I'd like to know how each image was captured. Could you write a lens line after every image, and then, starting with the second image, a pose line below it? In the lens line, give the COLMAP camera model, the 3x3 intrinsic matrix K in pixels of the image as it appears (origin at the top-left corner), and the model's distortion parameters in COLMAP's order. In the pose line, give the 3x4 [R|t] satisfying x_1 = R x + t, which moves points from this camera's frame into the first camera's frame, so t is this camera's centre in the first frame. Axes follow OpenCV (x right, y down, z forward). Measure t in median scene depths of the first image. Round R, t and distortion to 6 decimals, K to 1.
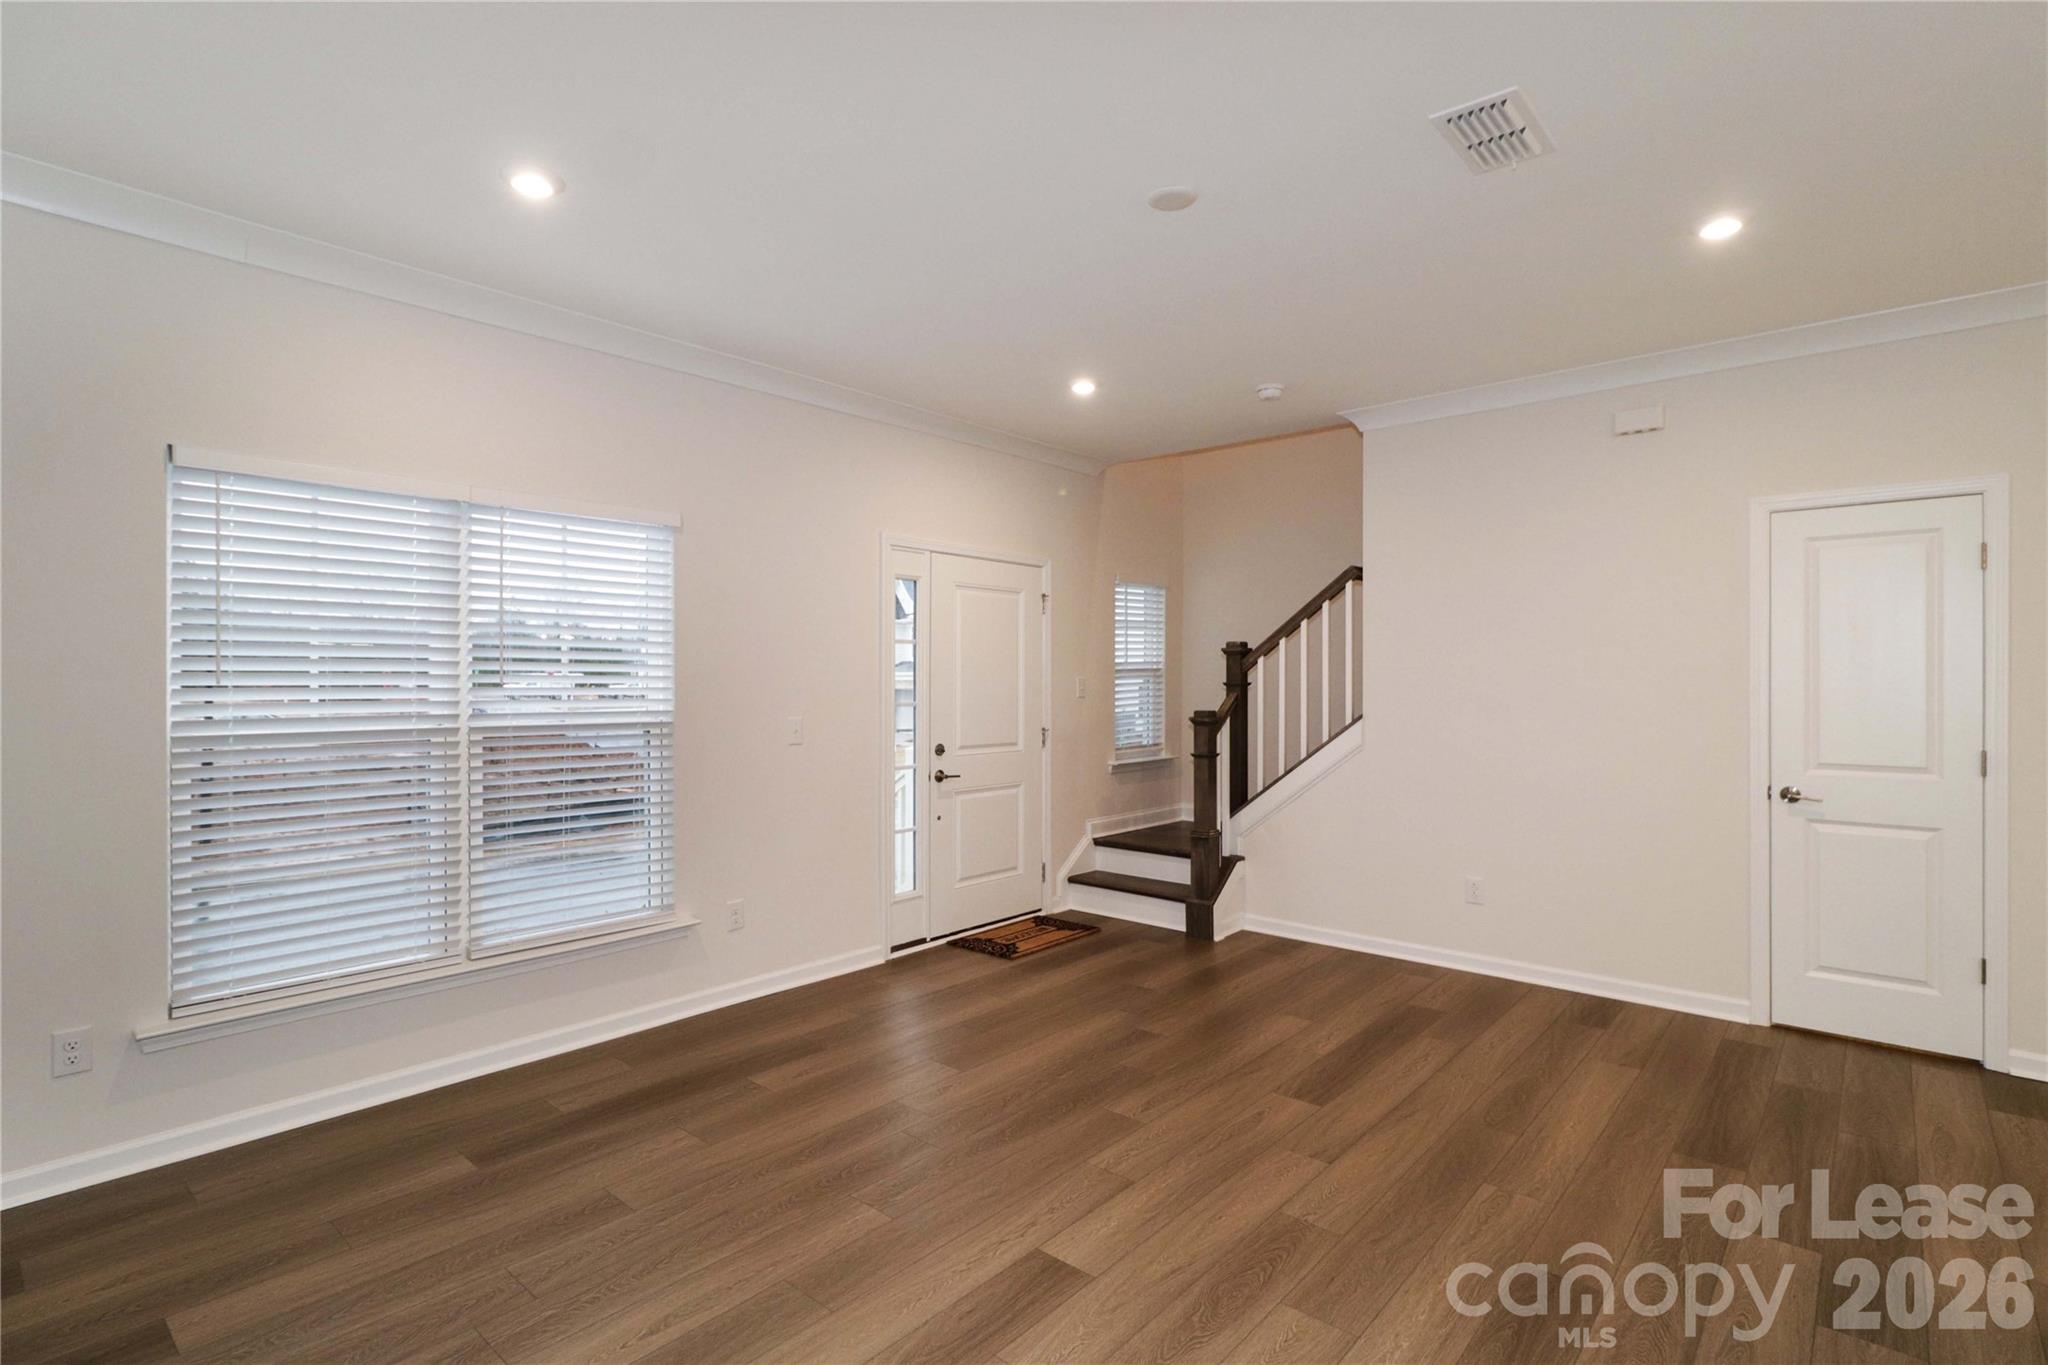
lens RADIAL K [[966.1, 0, 1006.7], [0, 966.1, 676.8], [0, 0, 1]] dist [-0.000959, -0.000102]
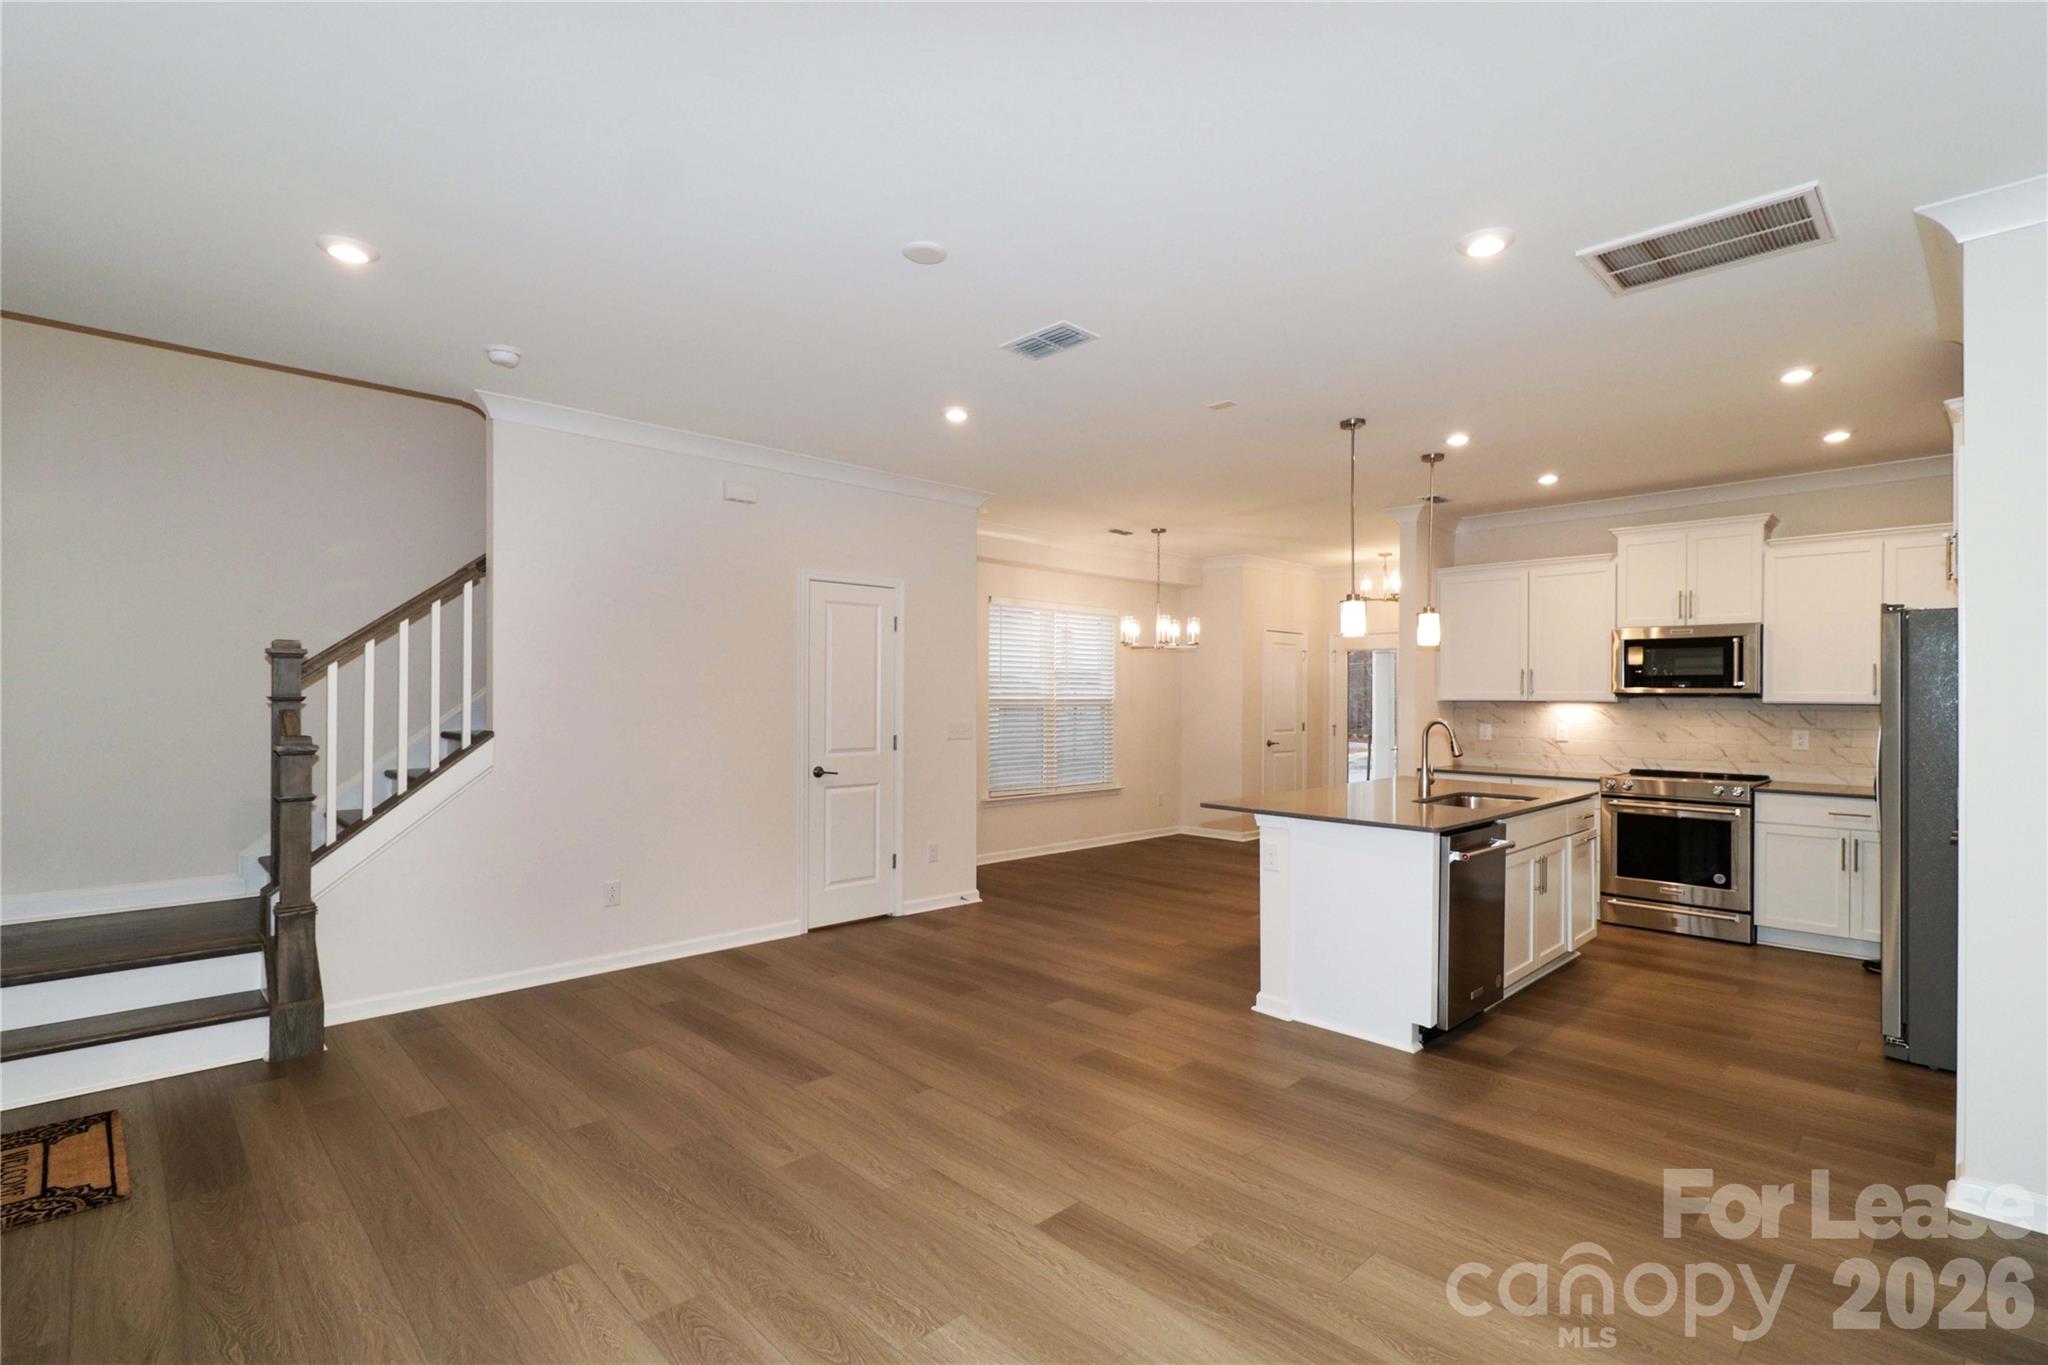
lens RADIAL K [[966.1, 0, 1010.7], [0, 966.1, 694.7], [0, 0, 1]] dist [-0.000959, -0.000102]
pose [[0.085166, -0.001893, 0.996365, -0.640364], [-0.008632, 0.999959, 0.002638, -0.003070], [-0.996329, -0.008825, 0.085146, 0.574722]]
